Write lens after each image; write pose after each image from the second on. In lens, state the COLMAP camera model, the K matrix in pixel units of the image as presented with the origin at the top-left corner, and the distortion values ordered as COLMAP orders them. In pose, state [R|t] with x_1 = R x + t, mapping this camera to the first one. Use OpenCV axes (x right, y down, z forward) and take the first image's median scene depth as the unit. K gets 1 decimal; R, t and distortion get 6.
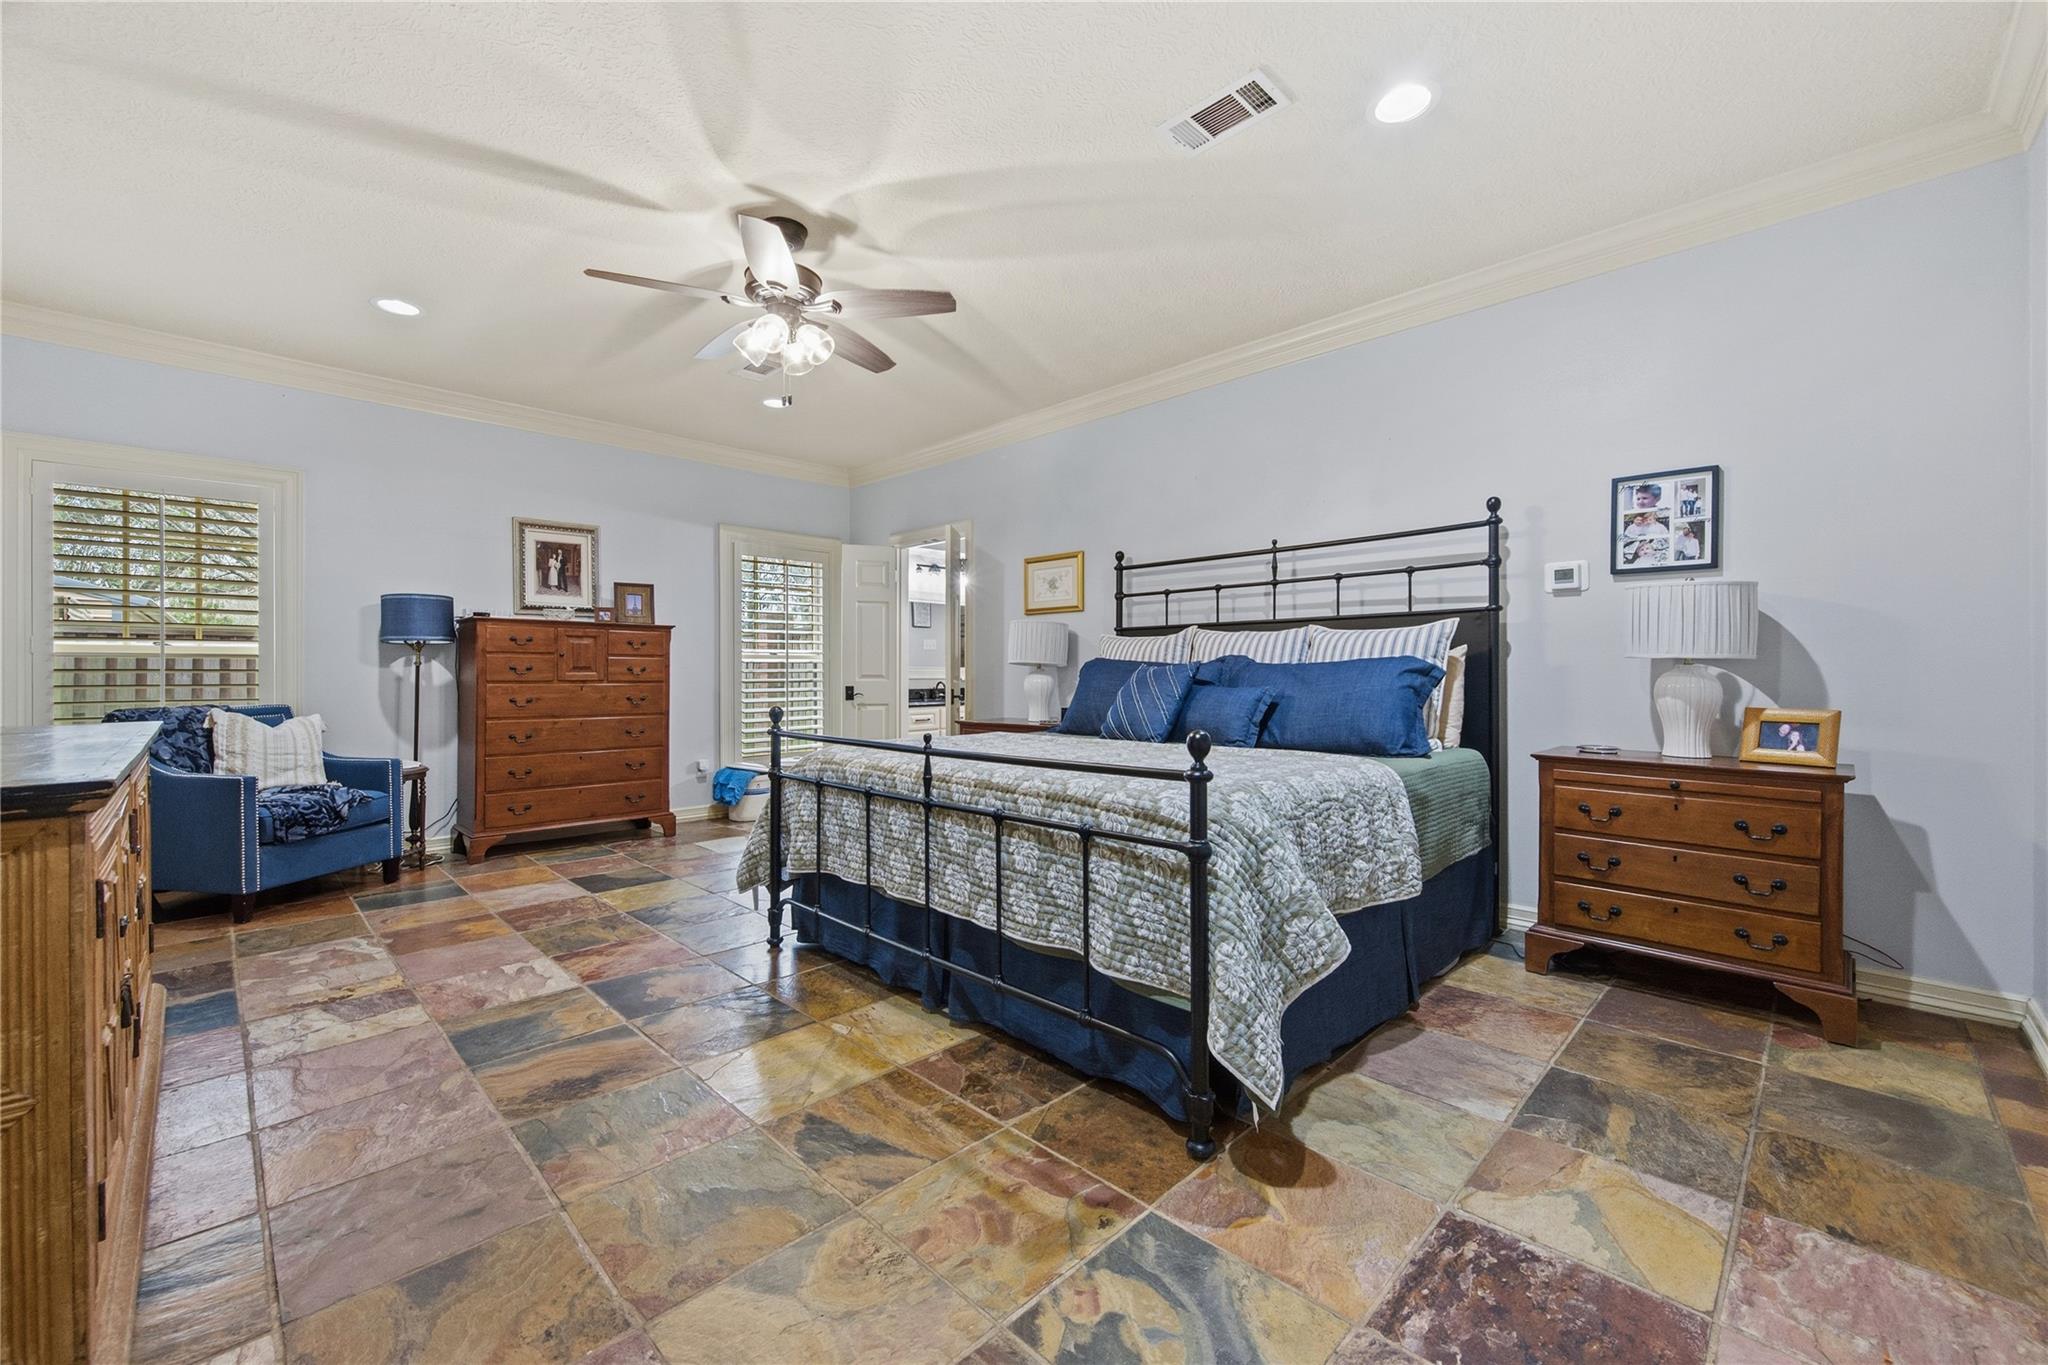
lens RADIAL K [[819.7, 0, 1020.3], [0, 819.7, 676.3], [0, 0, 1]] dist [-0.000992, 0.000135]
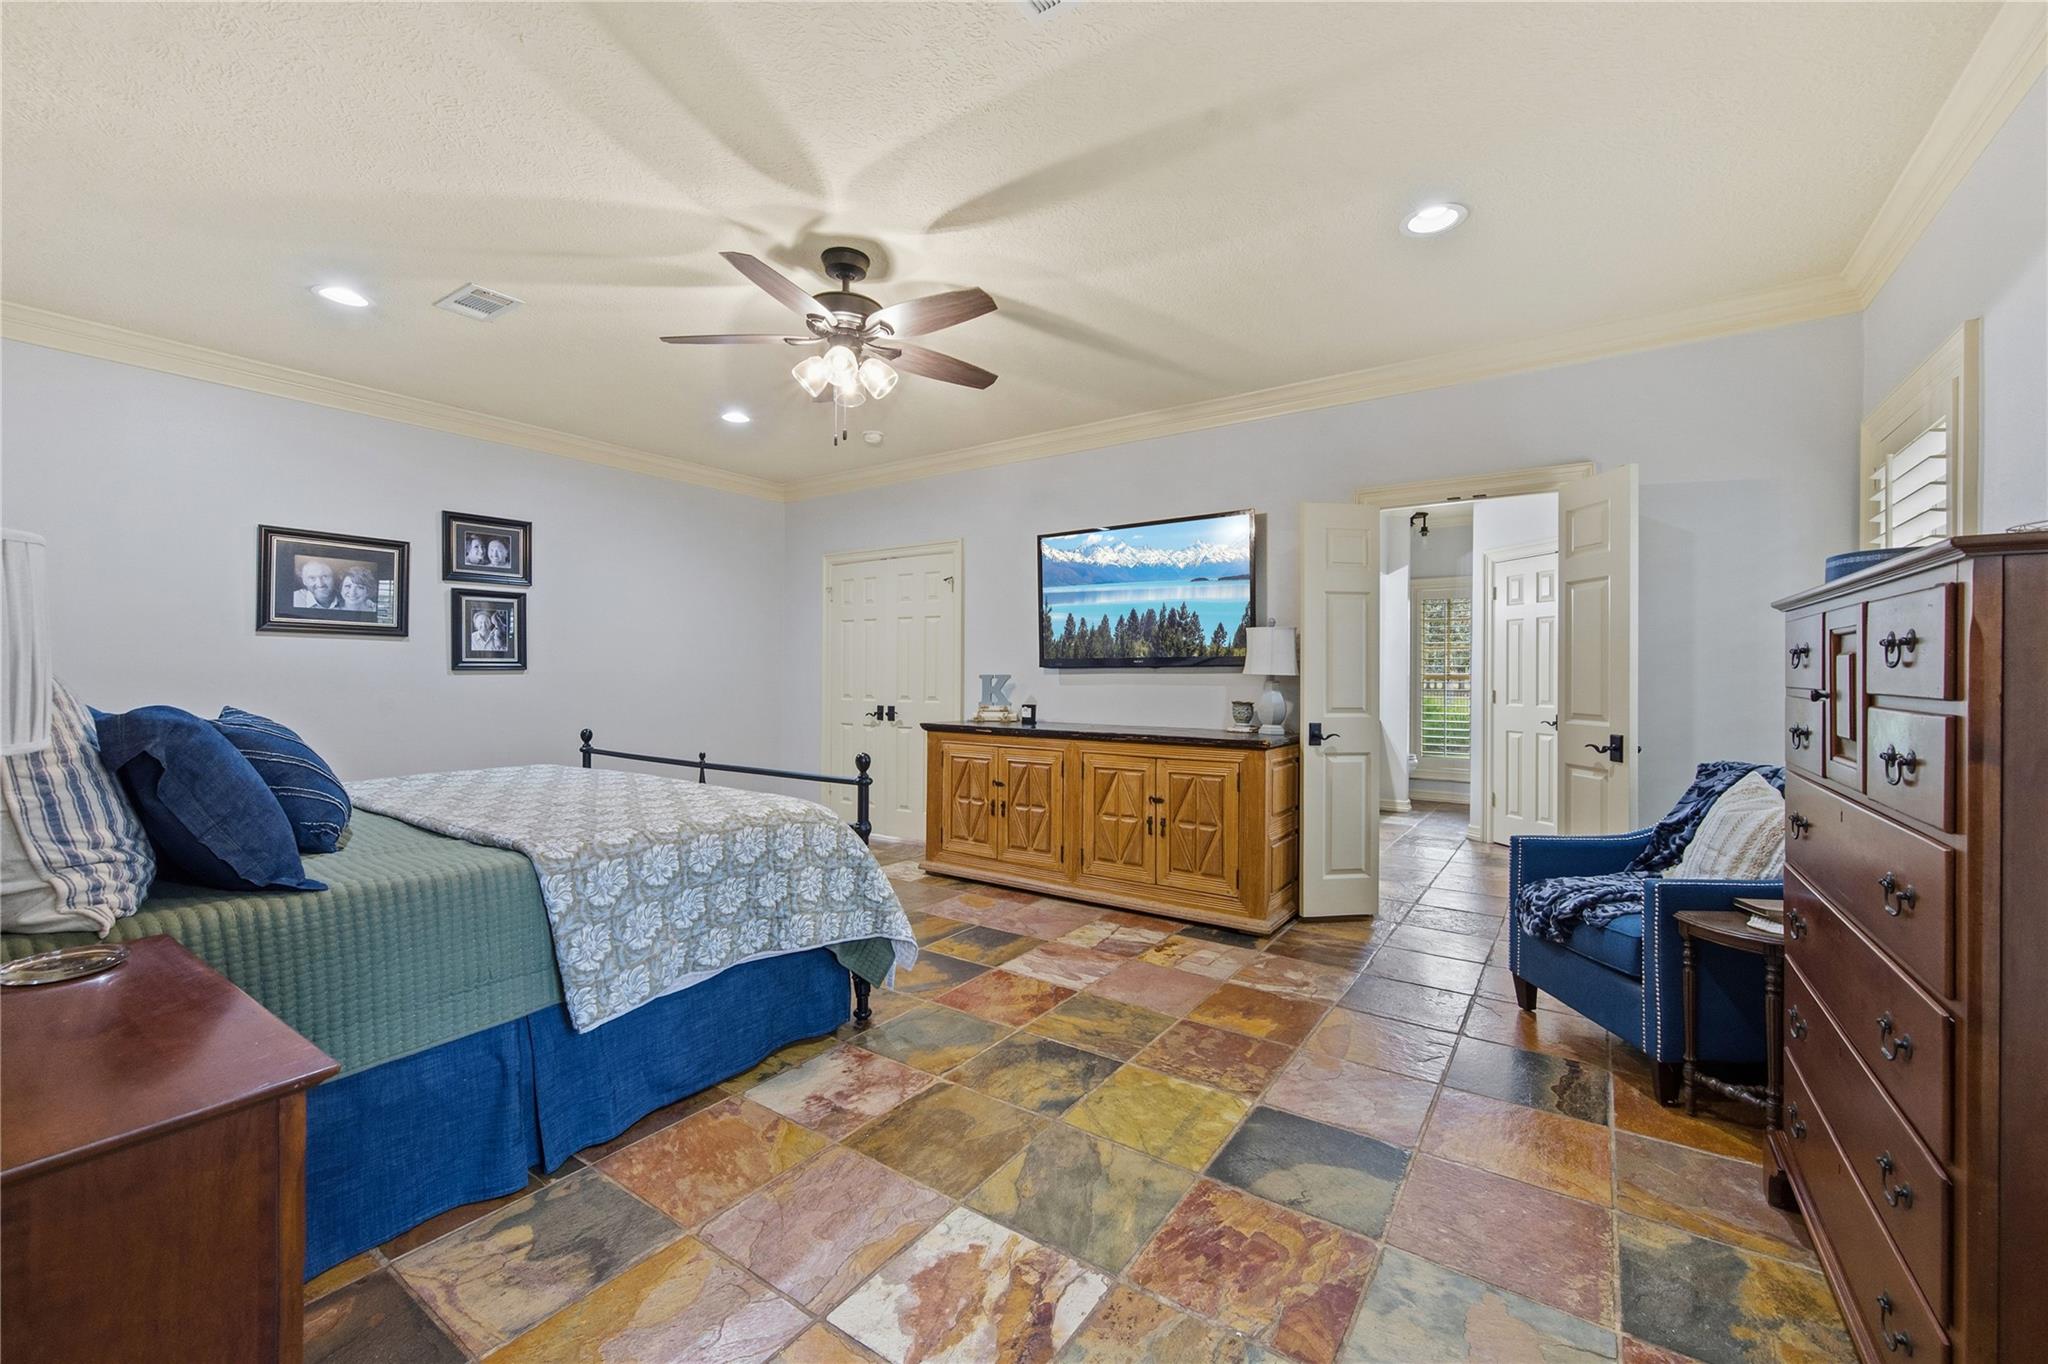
lens RADIAL K [[819.7, 0, 1025.9], [0, 819.7, 673.4], [0, 0, 1]] dist [-0.000992, 0.000135]
pose [[-0.984040, -0.007361, -0.177796, -0.351794], [-0.007452, 0.999972, -0.000155, -0.052461], [0.177793, 0.001172, -0.984067, 2.131493]]
